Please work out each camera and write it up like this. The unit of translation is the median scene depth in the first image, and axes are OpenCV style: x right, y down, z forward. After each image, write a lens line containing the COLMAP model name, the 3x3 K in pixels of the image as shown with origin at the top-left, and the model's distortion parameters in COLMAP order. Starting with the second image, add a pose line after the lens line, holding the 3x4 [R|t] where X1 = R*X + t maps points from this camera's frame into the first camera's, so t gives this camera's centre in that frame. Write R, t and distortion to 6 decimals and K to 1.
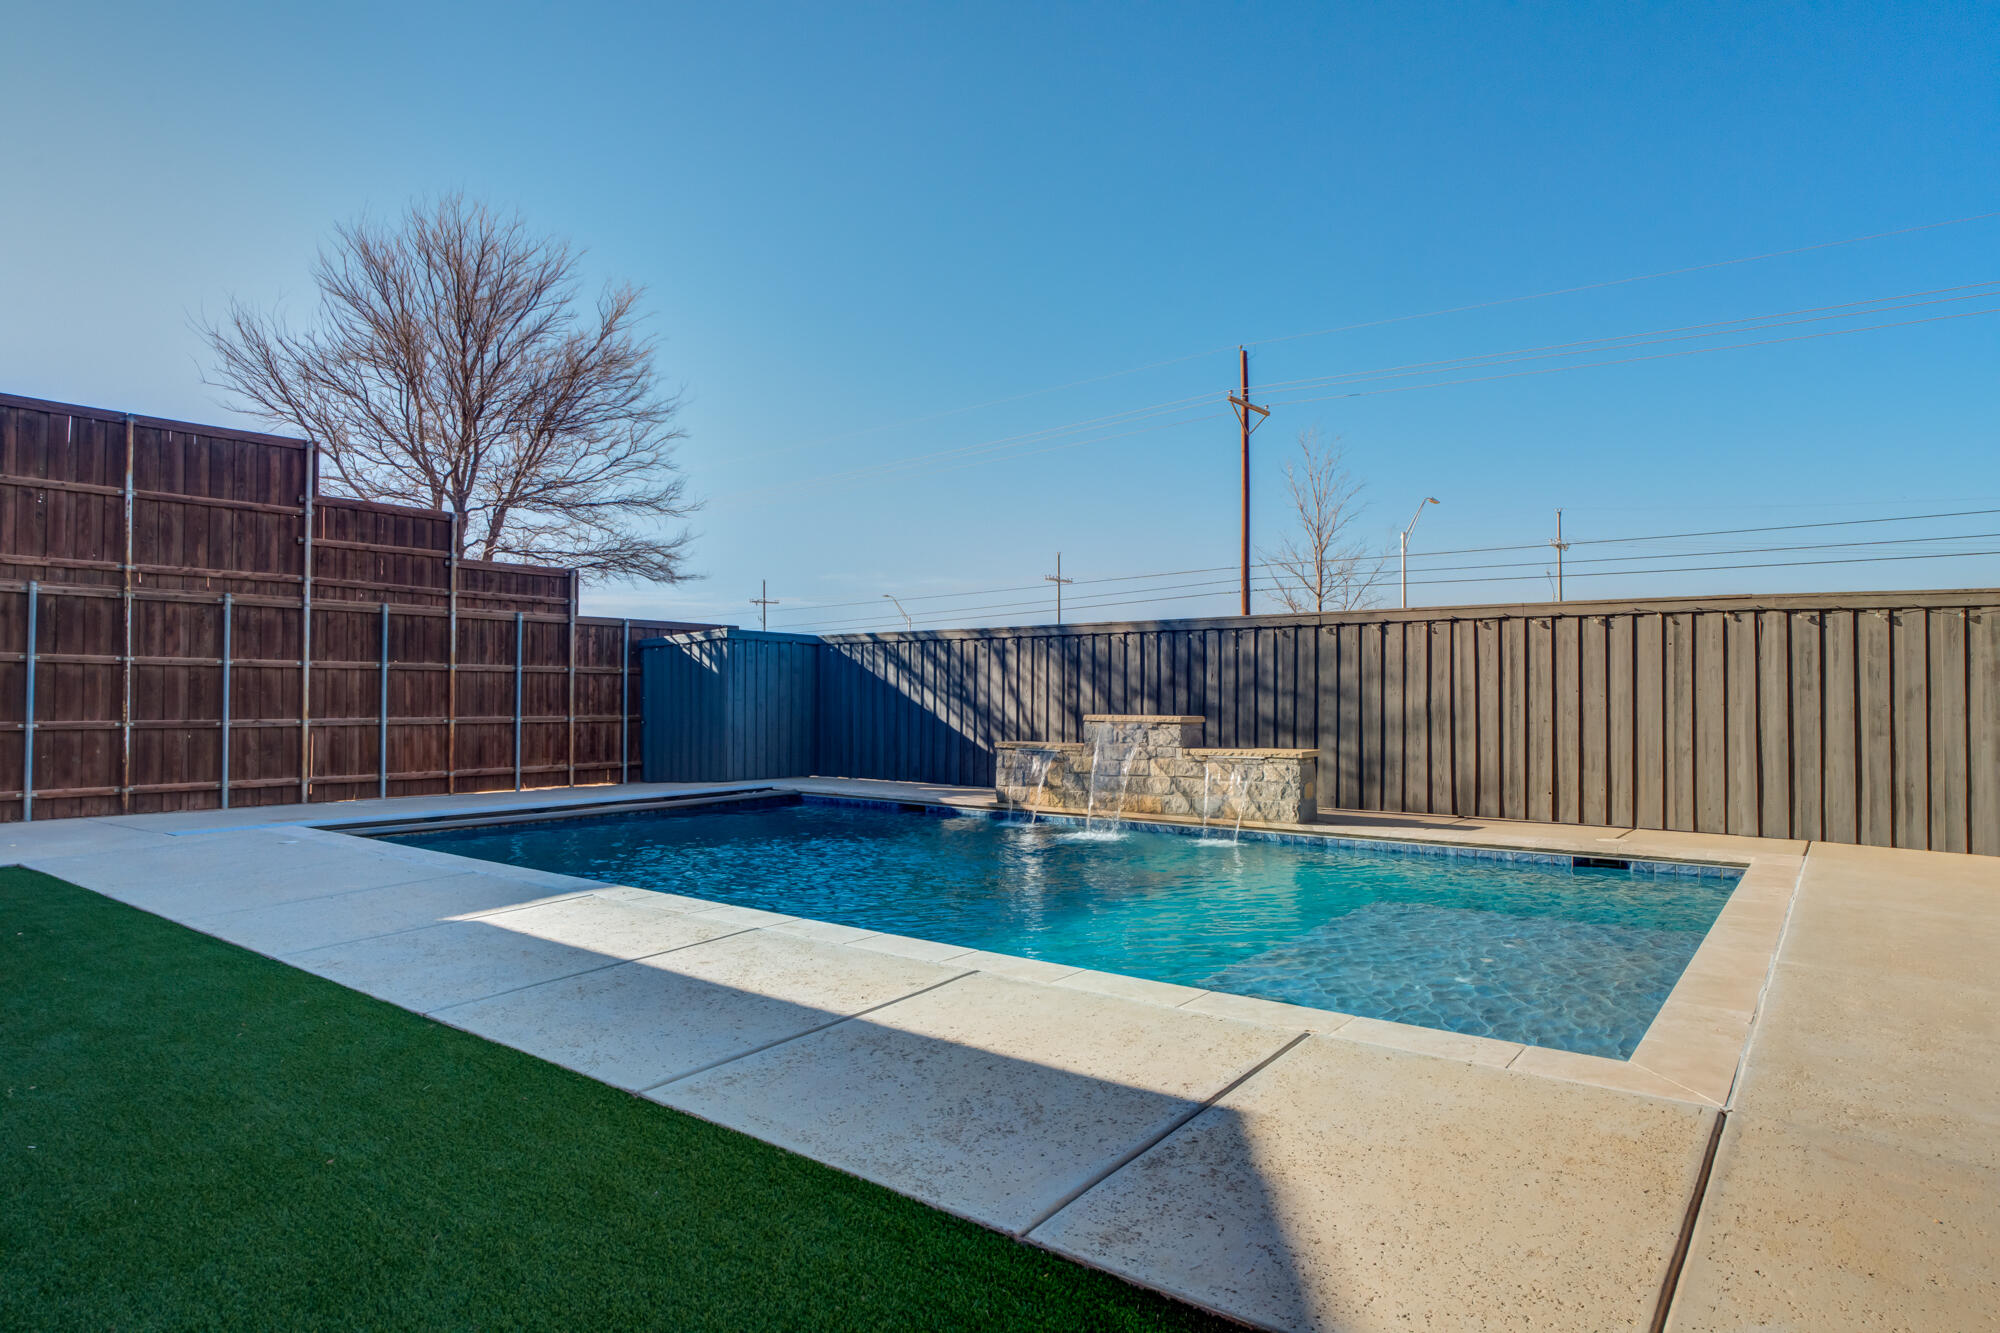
lens RADIAL K [[1148.5, 0, 1000.5], [0, 1148.5, 665.7], [0, 0, 1]] dist [-0.035455, 0.011426]
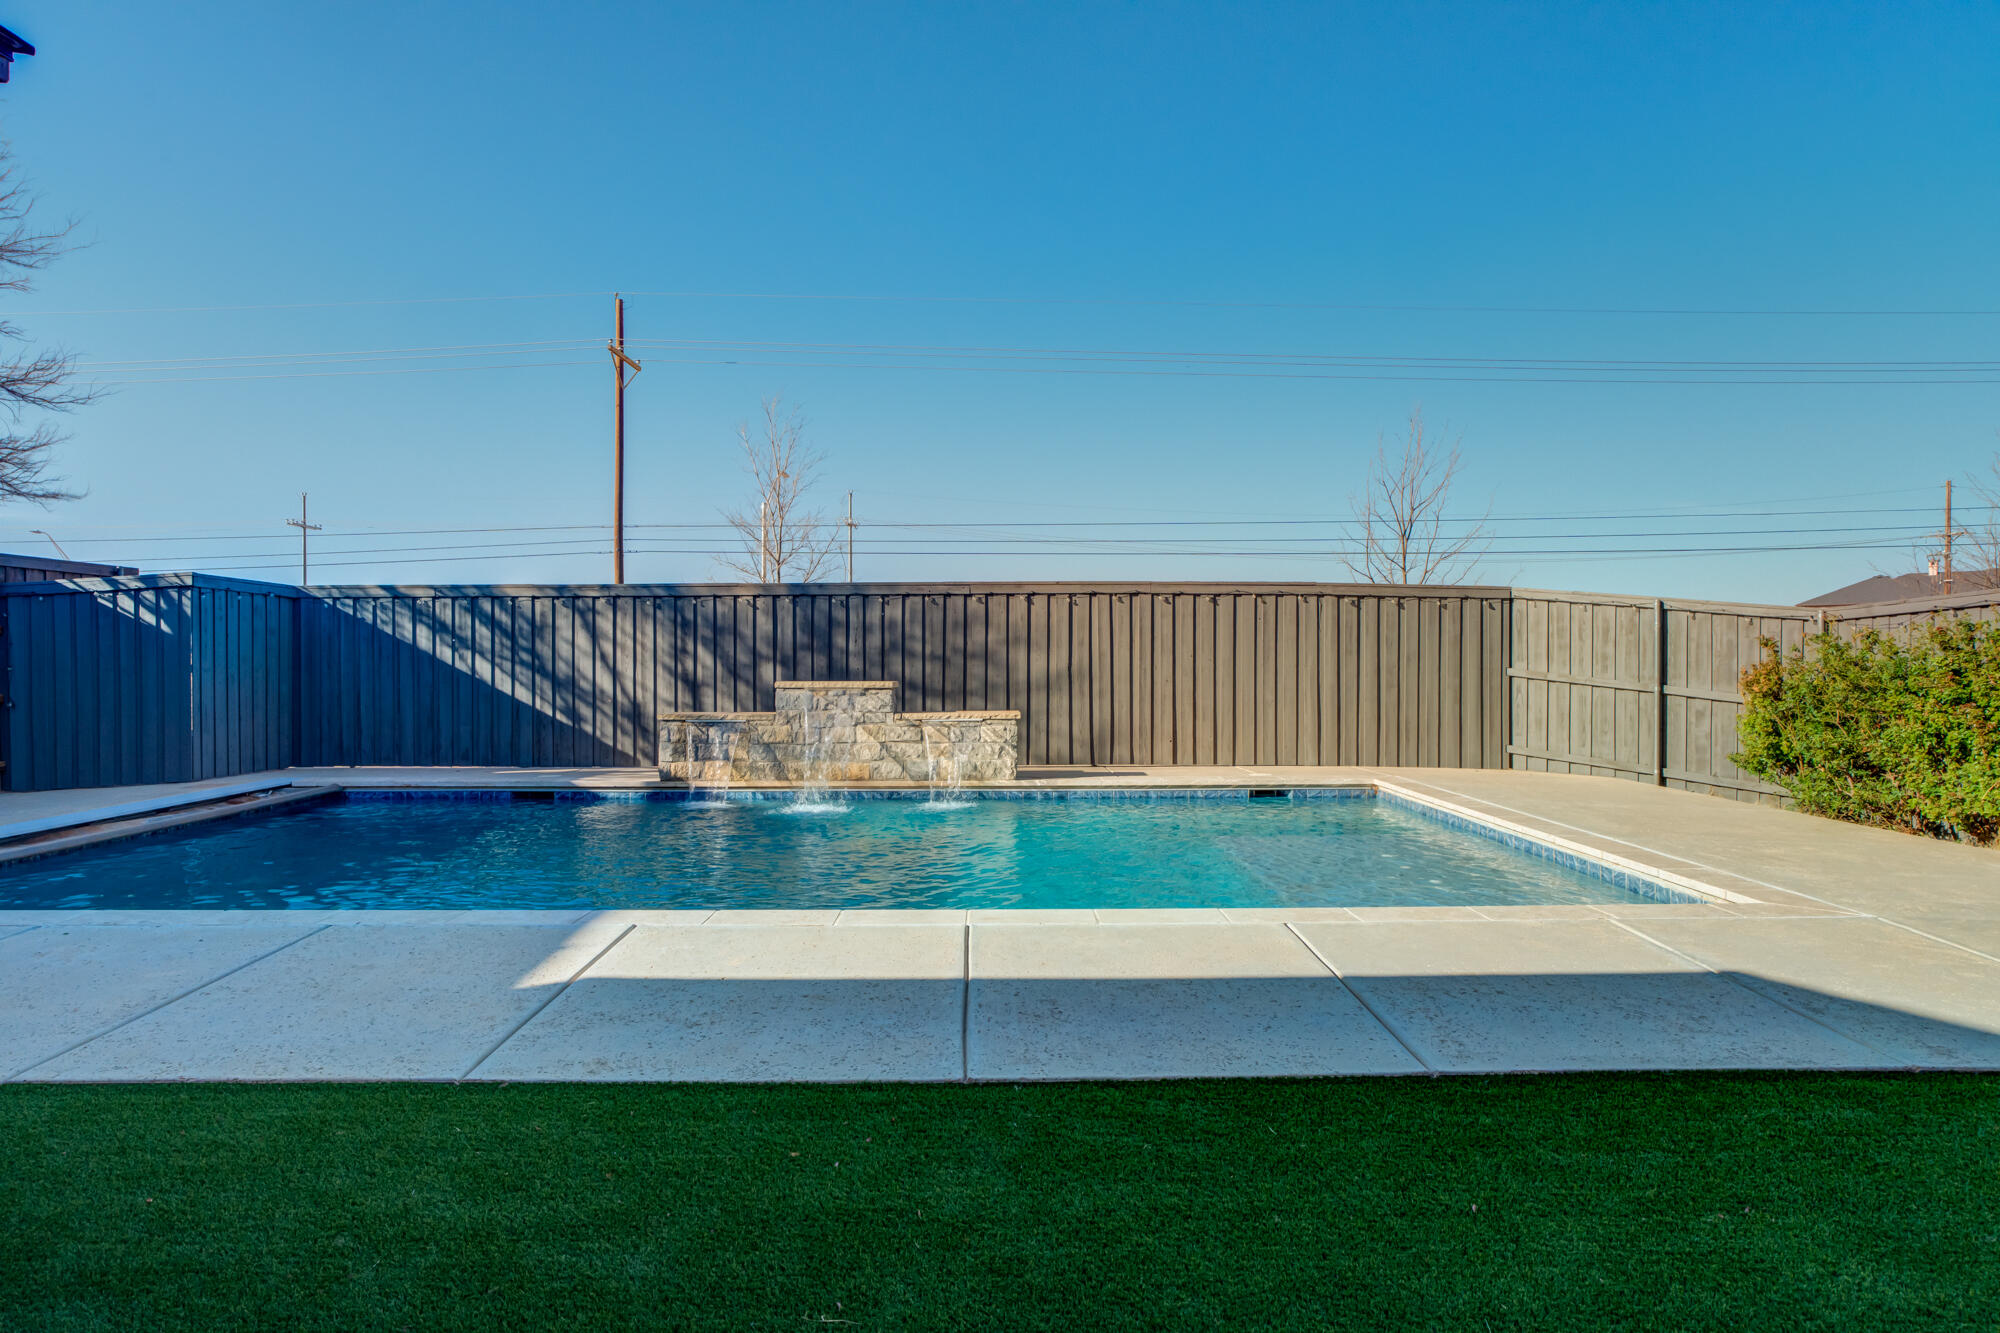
lens RADIAL K [[1148.5, 0, 1004.5], [0, 1148.5, 676.3], [0, 0, 1]] dist [-0.035455, 0.011426]
pose [[0.783544, -0.012926, 0.621202, -0.347368], [-0.011069, 0.999335, 0.034756, 0.002957], [-0.621238, -0.034109, 0.782879, 0.139777]]
